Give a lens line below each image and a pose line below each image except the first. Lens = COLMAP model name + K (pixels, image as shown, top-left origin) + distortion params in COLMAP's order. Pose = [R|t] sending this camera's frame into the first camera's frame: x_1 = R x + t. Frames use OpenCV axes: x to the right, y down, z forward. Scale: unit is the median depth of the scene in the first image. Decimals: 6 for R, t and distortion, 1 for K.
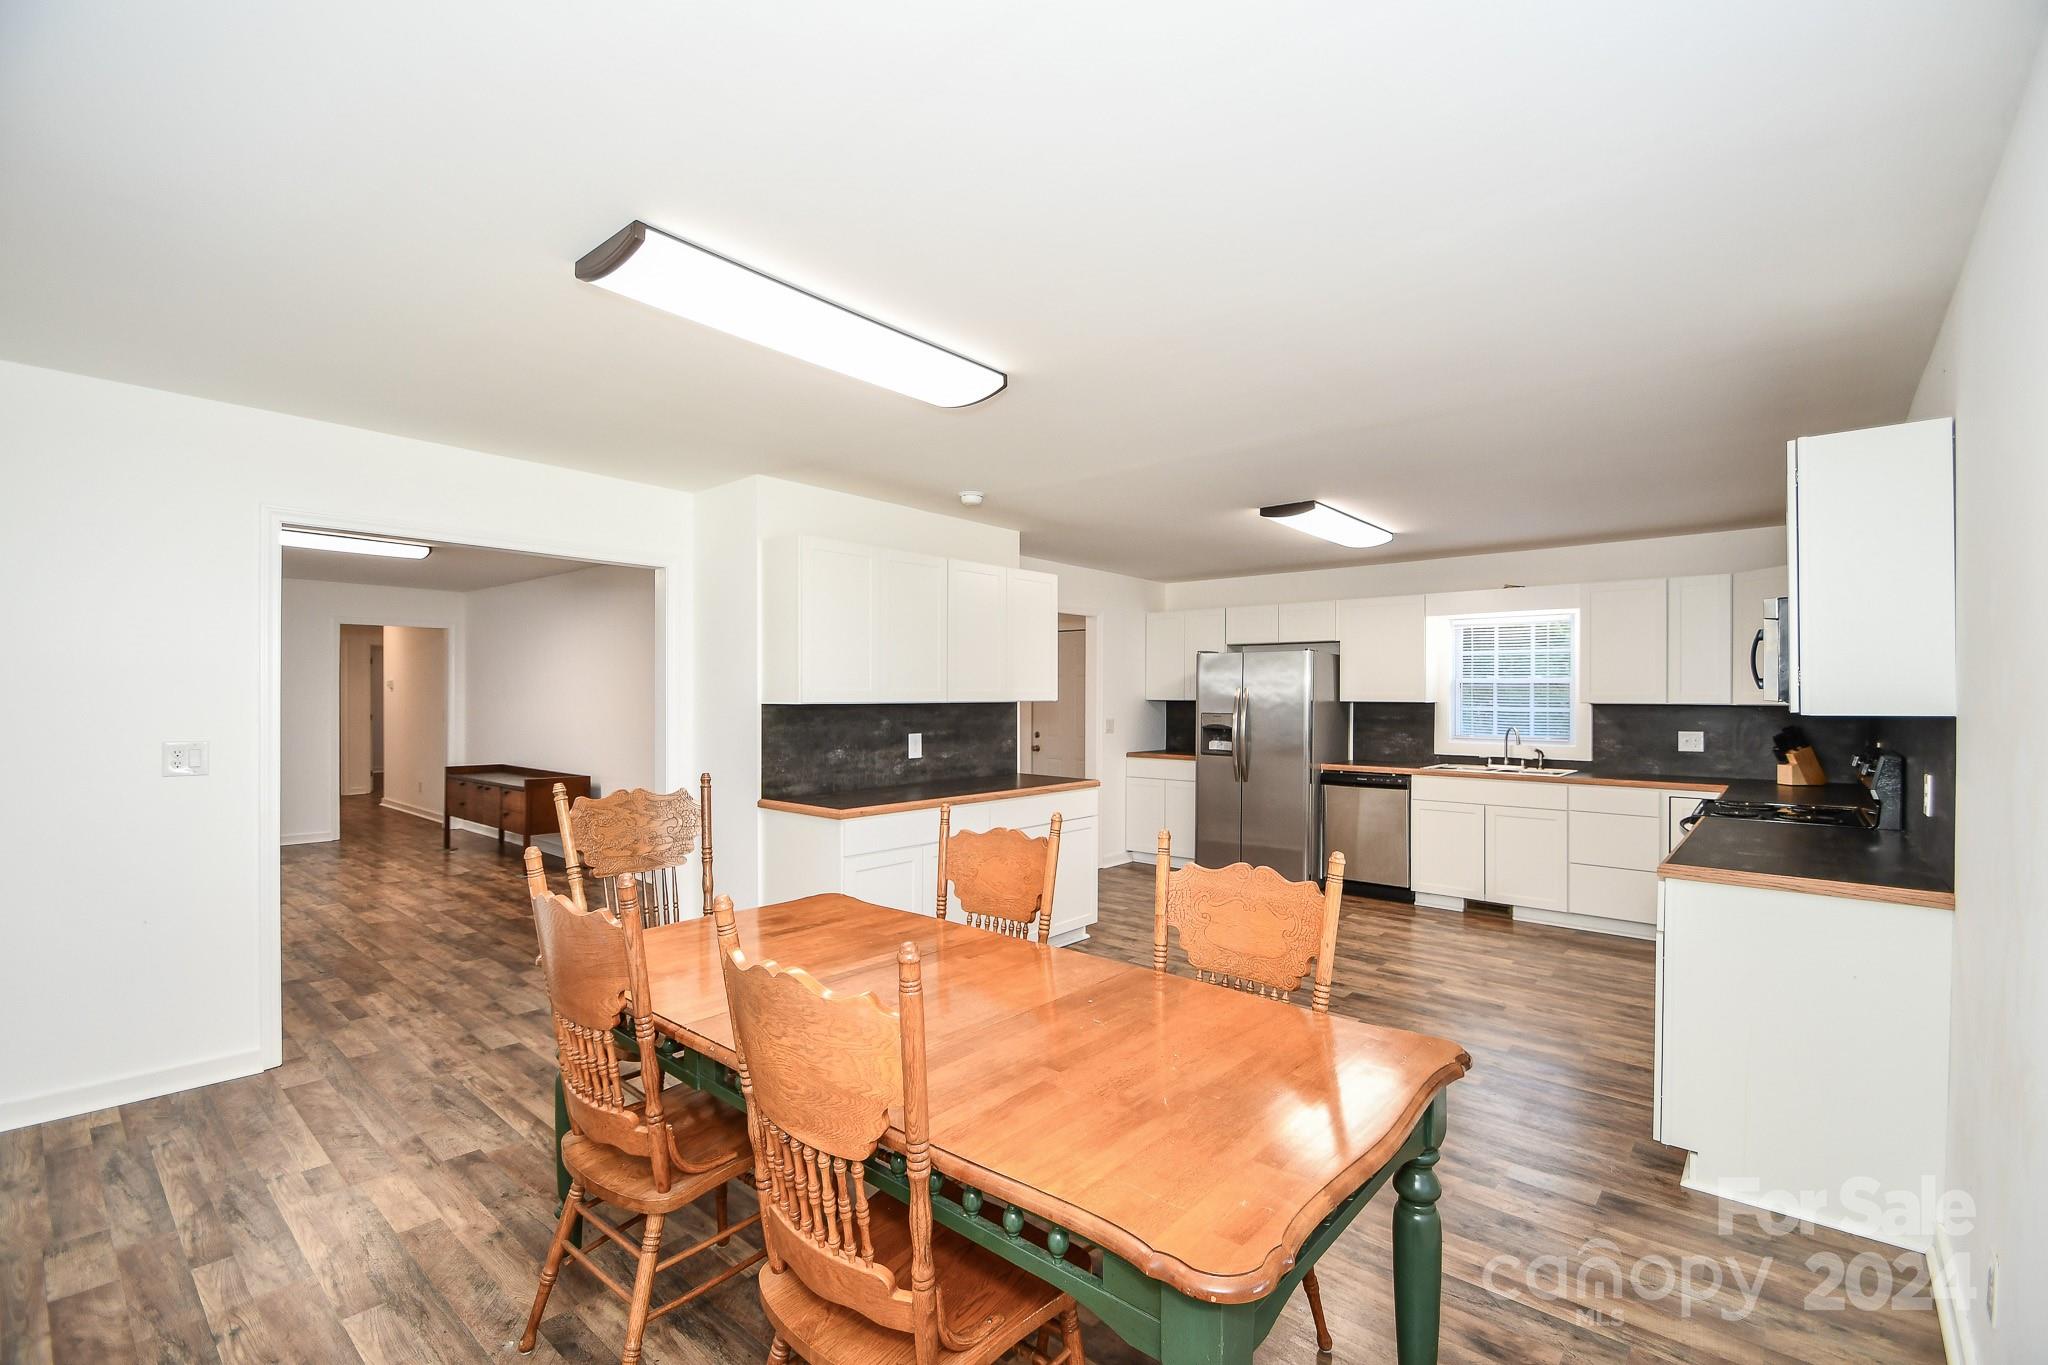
lens RADIAL K [[906.7, 0, 1003.9], [0, 906.7, 691.7], [0, 0, 1]] dist [0.005300, -0.002635]
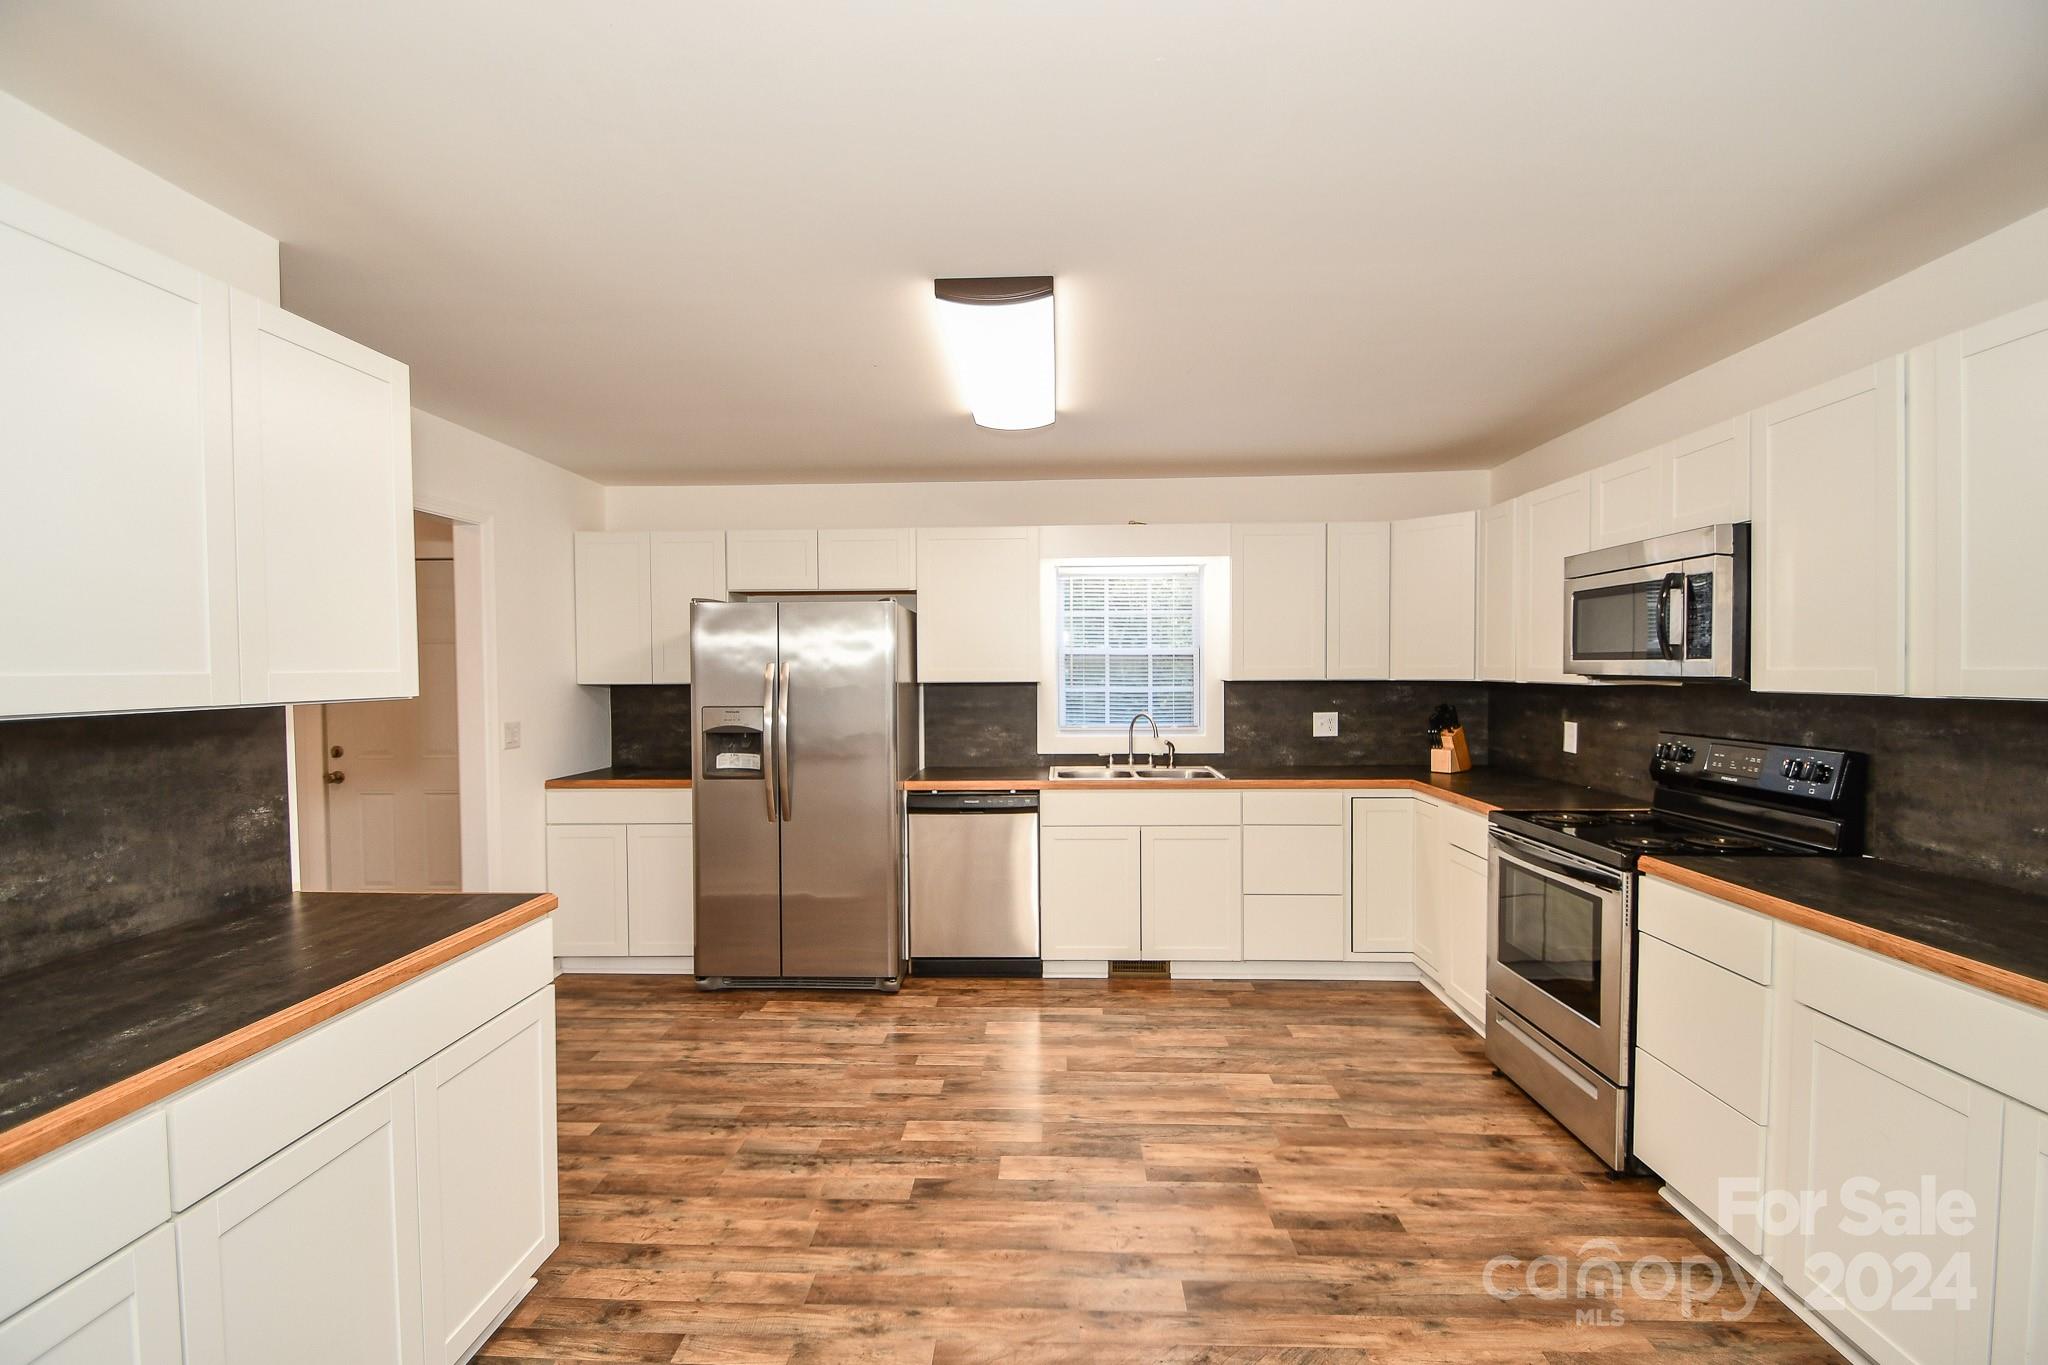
lens RADIAL K [[906.7, 0, 1016.8], [0, 906.7, 691.7], [0, 0, 1]] dist [0.005300, -0.002635]
pose [[0.773674, -0.023901, 0.633132, 0.009704], [0.008318, 0.999585, 0.027570, -0.000380], [-0.633529, -0.016064, 0.773552, 0.509263]]
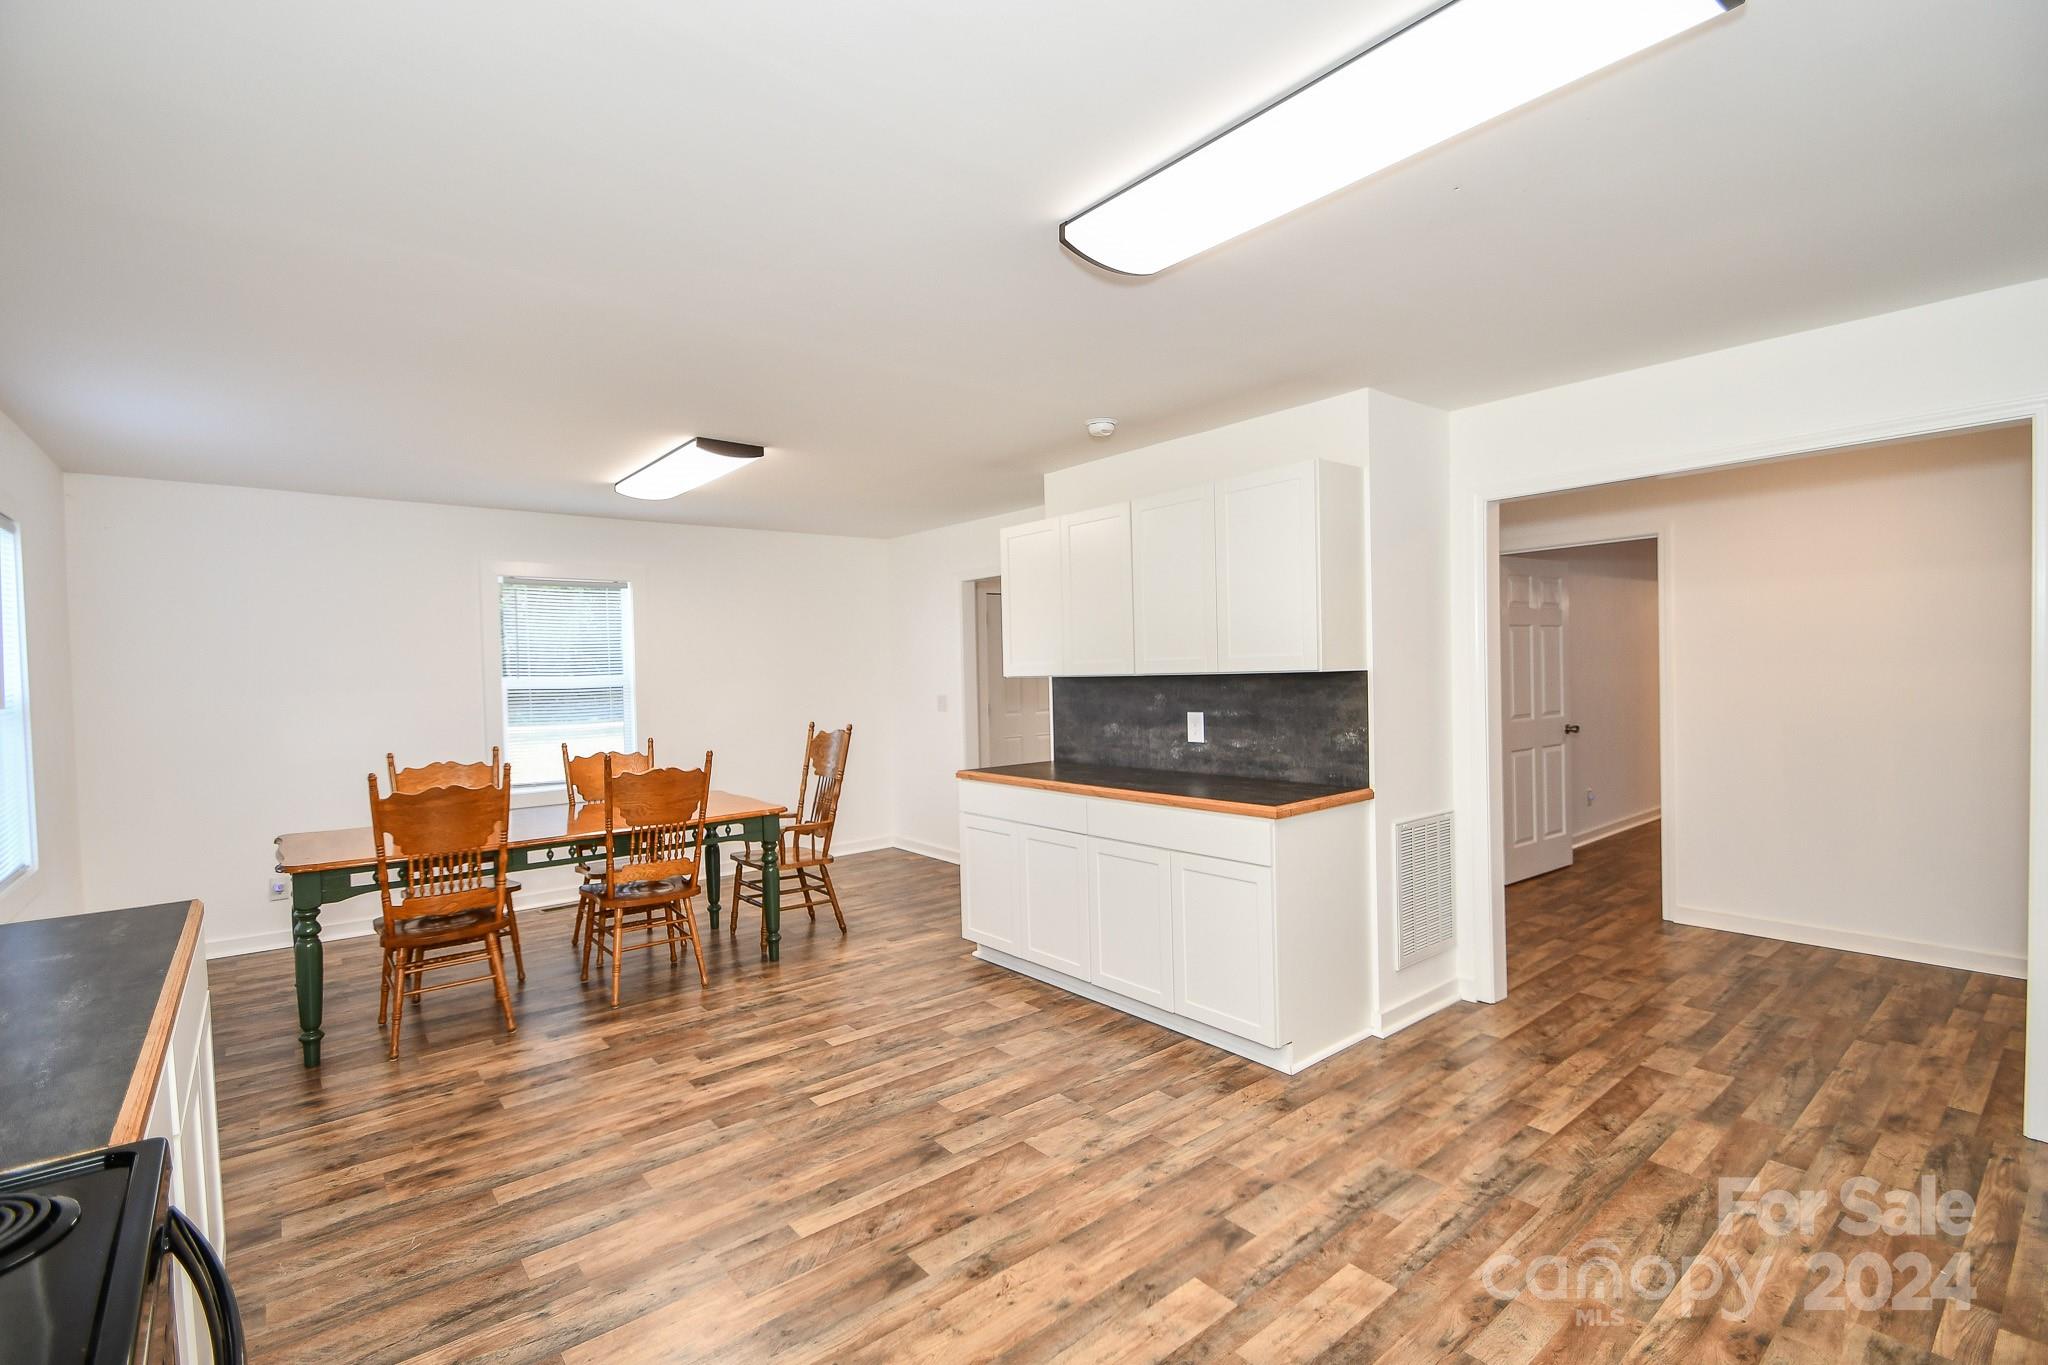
lens RADIAL K [[906.7, 0, 996.8], [0, 906.7, 674.9], [0, 0, 1]] dist [0.005300, -0.002635]
pose [[-0.175384, -0.003766, -0.984493, 0.637762], [0.021598, 0.999737, -0.007672, 0.013232], [0.984263, -0.022608, -0.175256, 0.841234]]
